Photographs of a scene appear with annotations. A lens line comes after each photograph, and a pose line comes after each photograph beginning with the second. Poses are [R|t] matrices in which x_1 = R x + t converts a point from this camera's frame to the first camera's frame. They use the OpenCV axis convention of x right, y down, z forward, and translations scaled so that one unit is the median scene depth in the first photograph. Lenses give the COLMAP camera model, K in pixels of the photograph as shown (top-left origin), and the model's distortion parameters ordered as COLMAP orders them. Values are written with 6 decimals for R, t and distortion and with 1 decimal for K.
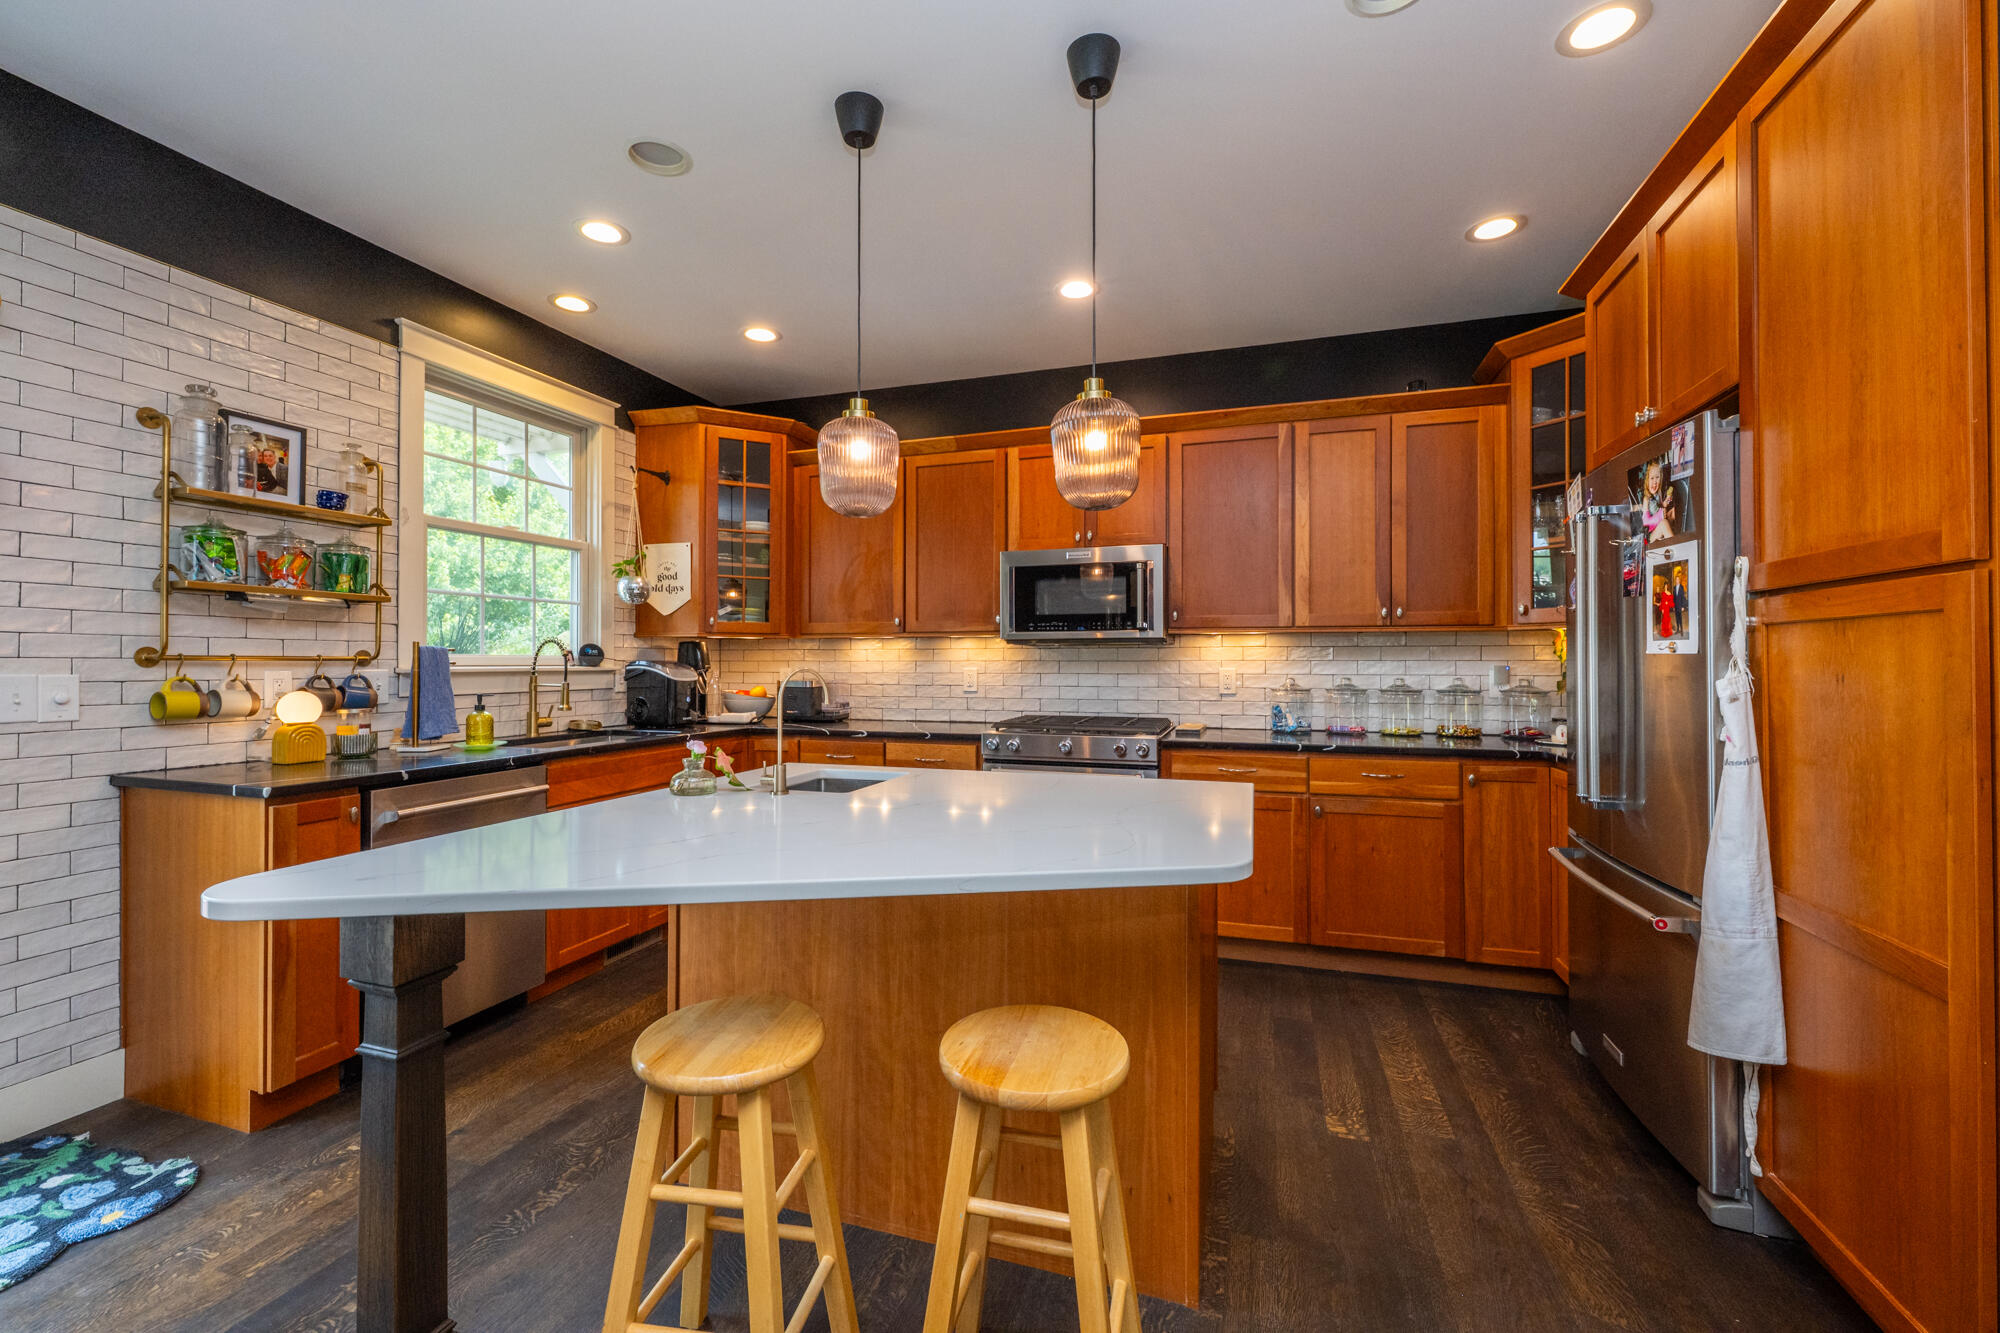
lens RADIAL K [[804.5, 0, 1000.0], [0, 804.5, 666.5], [0, 0, 1]] dist [0.000485, 0.000121]
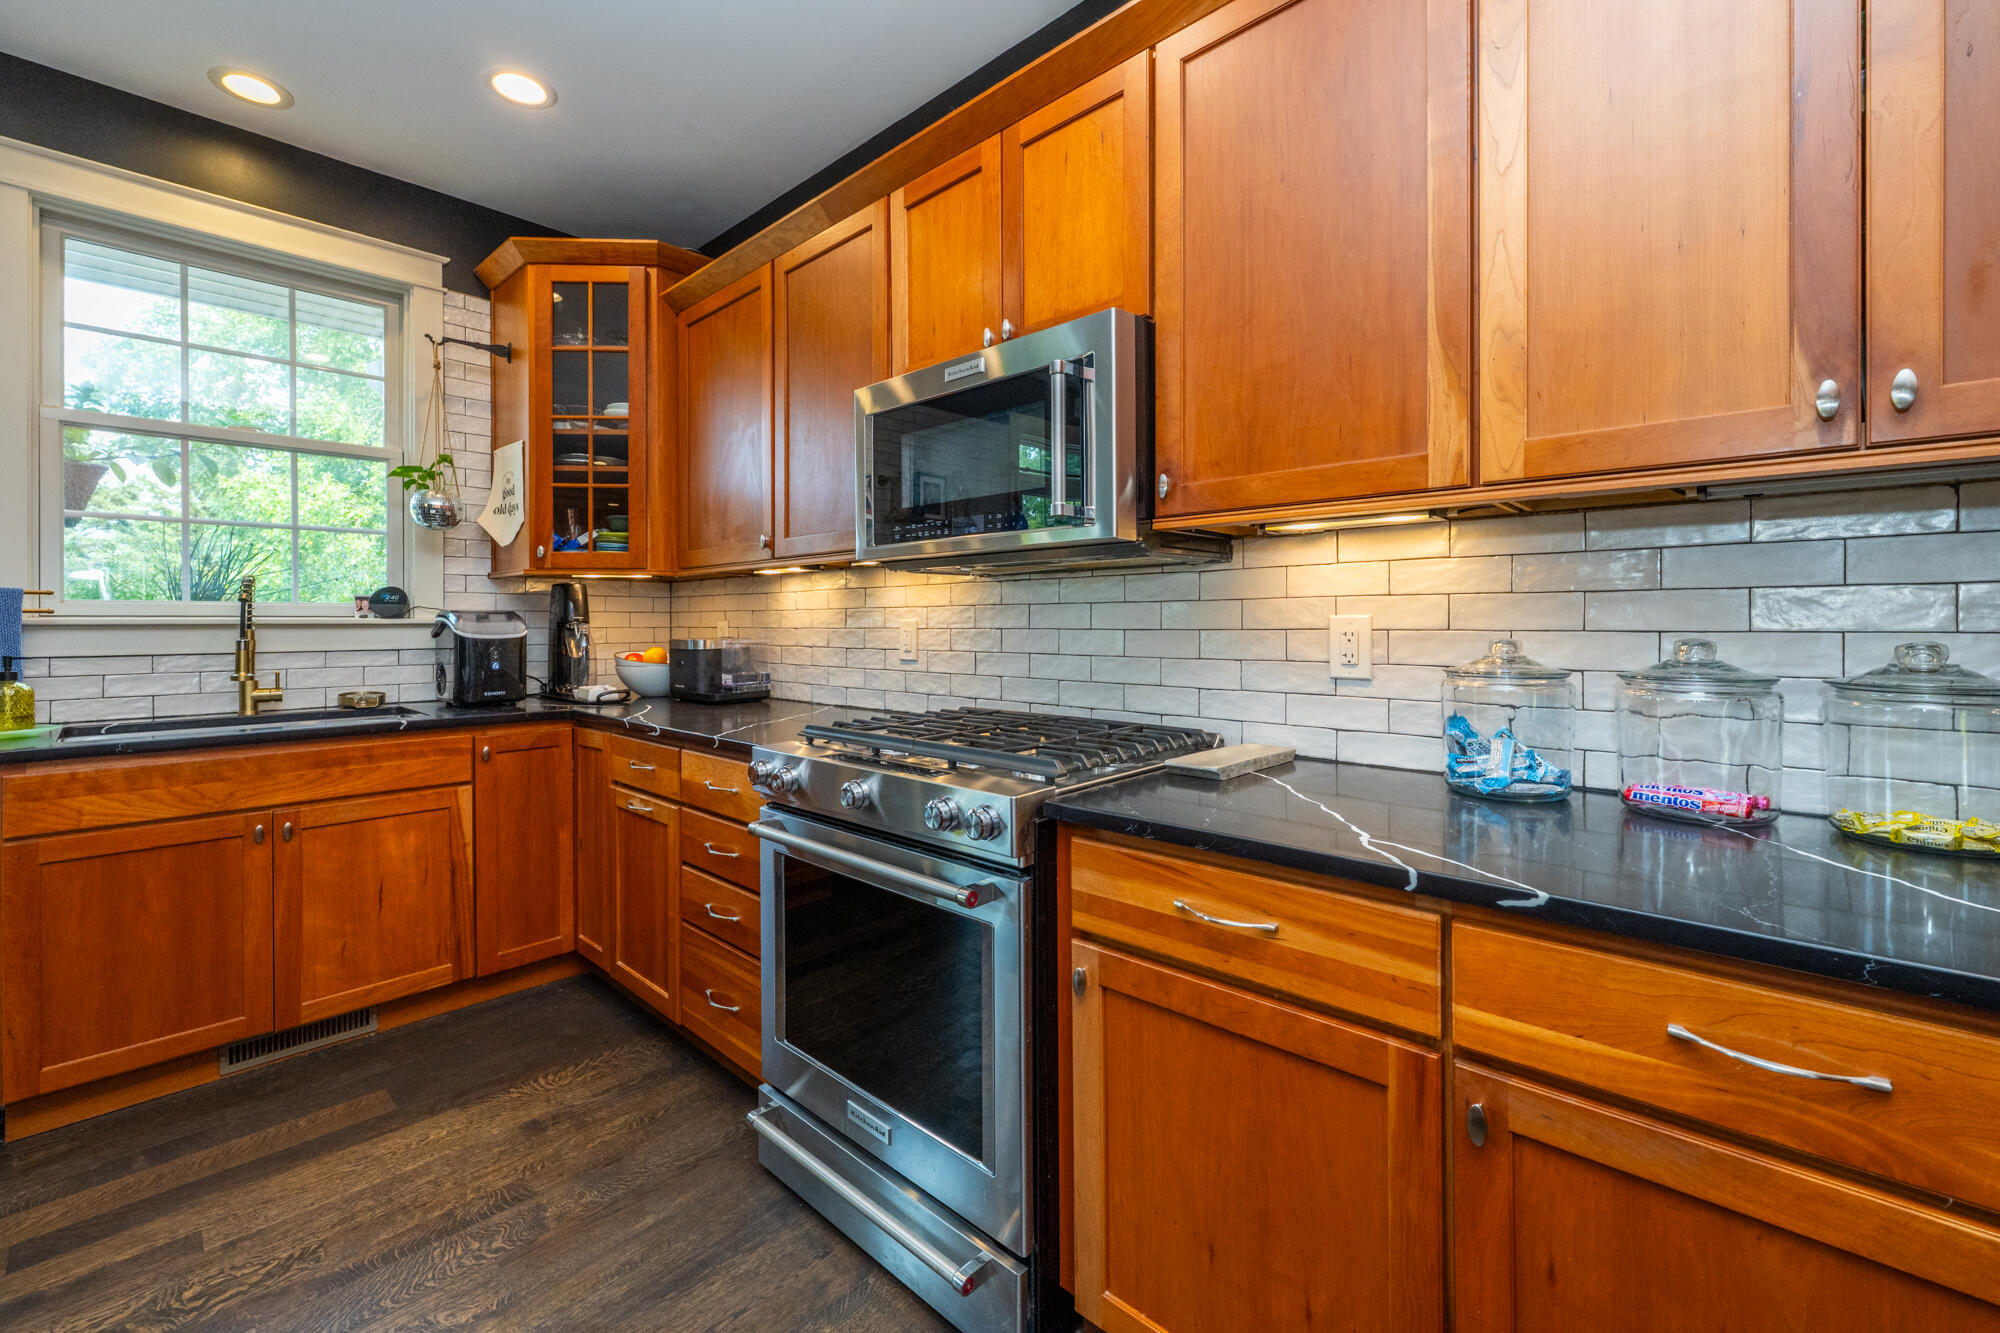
lens RADIAL K [[820.0, 0, 993.5], [0, 820.0, 632.0], [0, 0, 1]] dist [0.001246, 0.000326]
pose [[0.906114, 0.001618, -0.423029, 0.311560], [0.001331, 0.999977, 0.006677, 0.008131], [0.423030, -0.006613, 0.906091, 0.578993]]
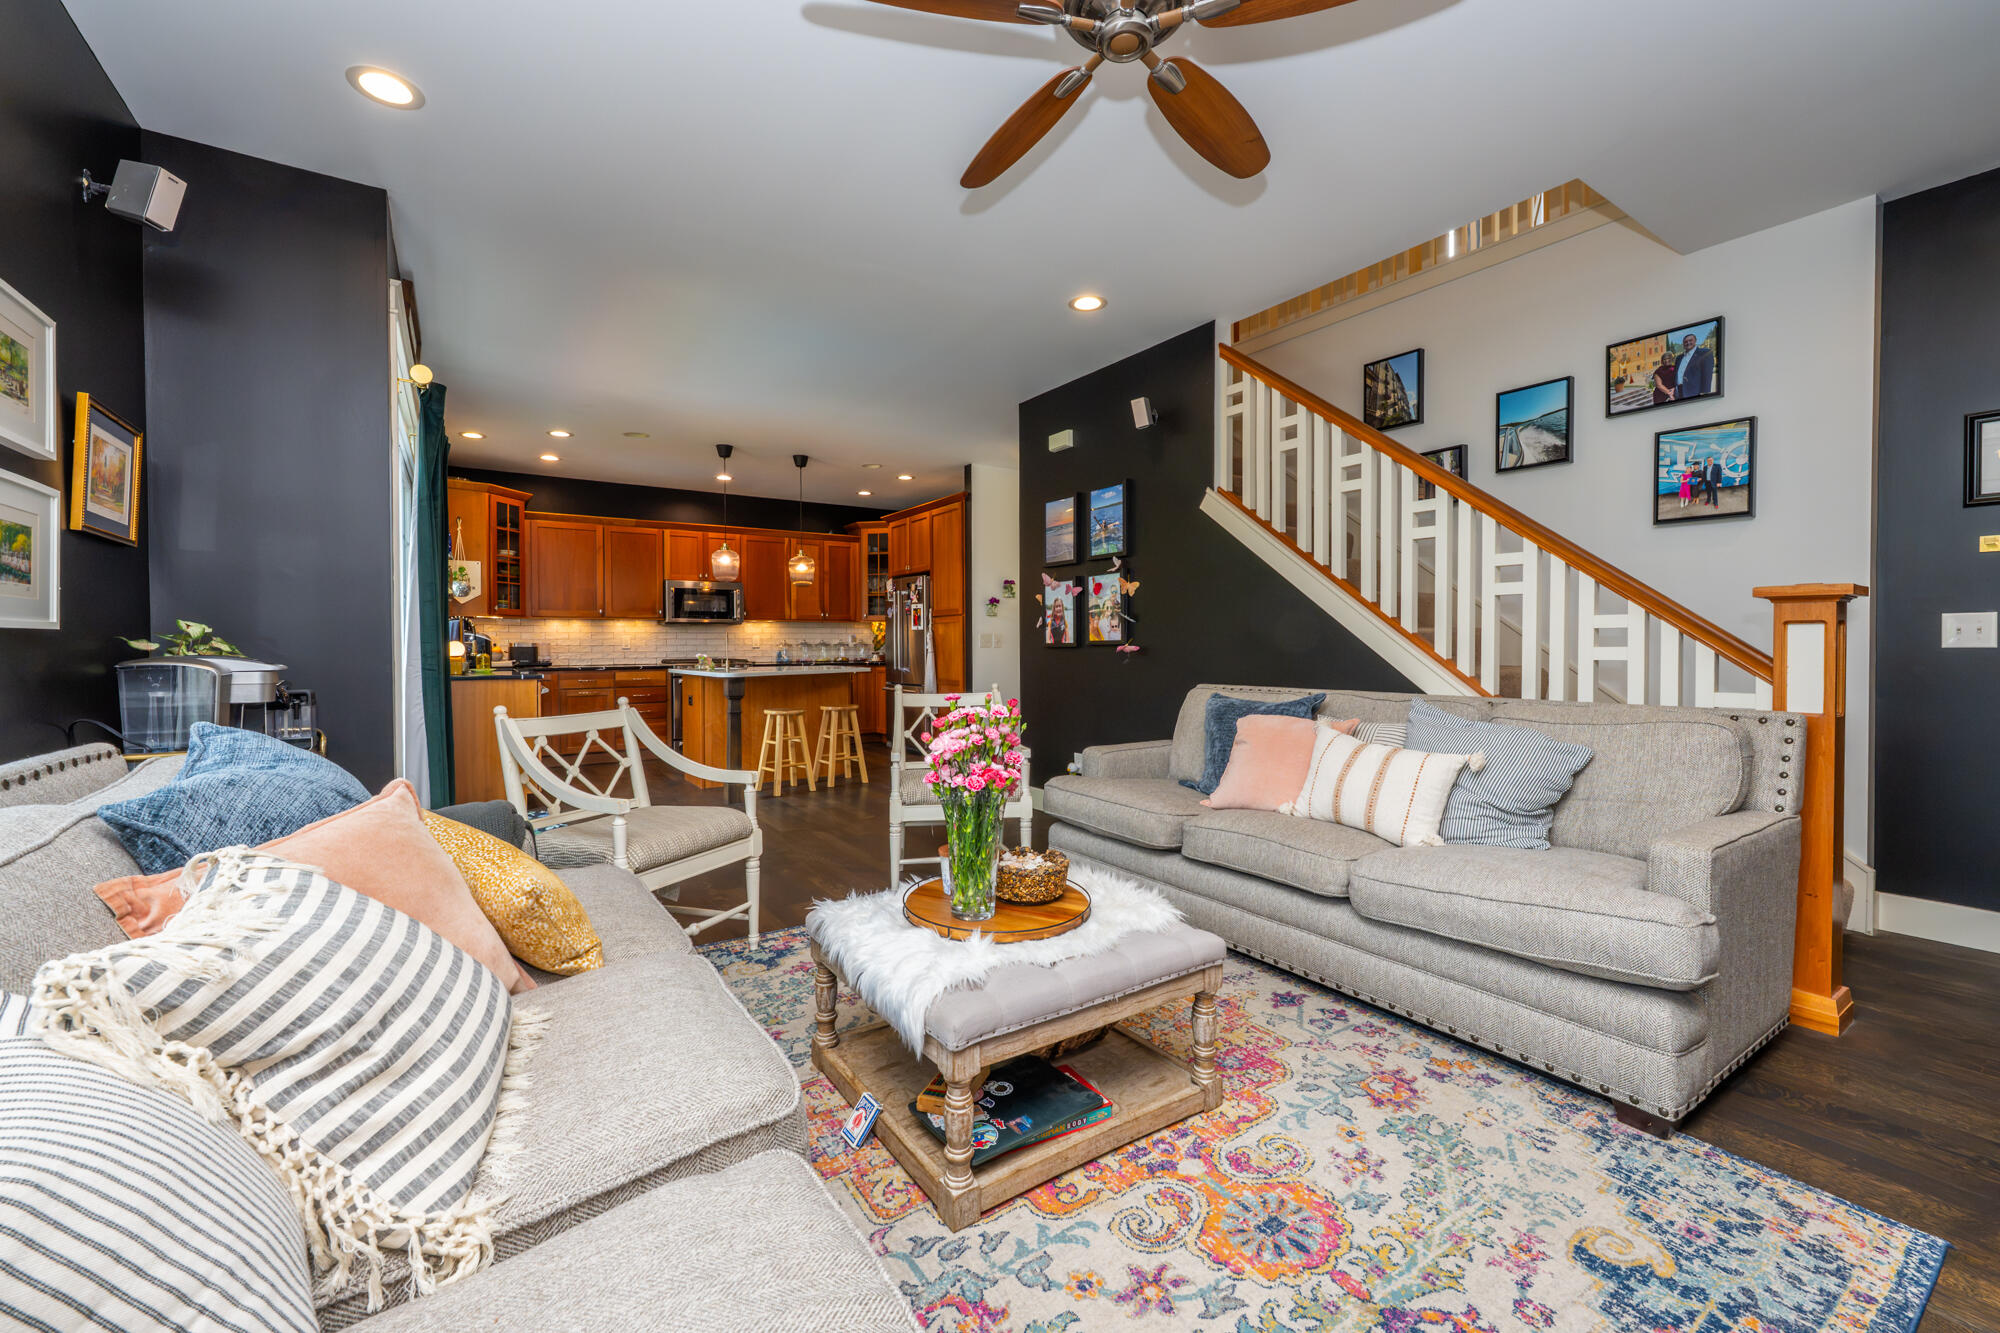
lens RADIAL K [[798.7, 0, 1007.2], [0, 798.7, 659.1], [0, 0, 1]] dist [-0.000902, 0.000220]
pose [[0.605100, -0.018646, 0.795931, -1.164998], [0.006499, 0.999808, 0.018481, 0.031773], [-0.796123, -0.006010, 0.605105, -1.004216]]
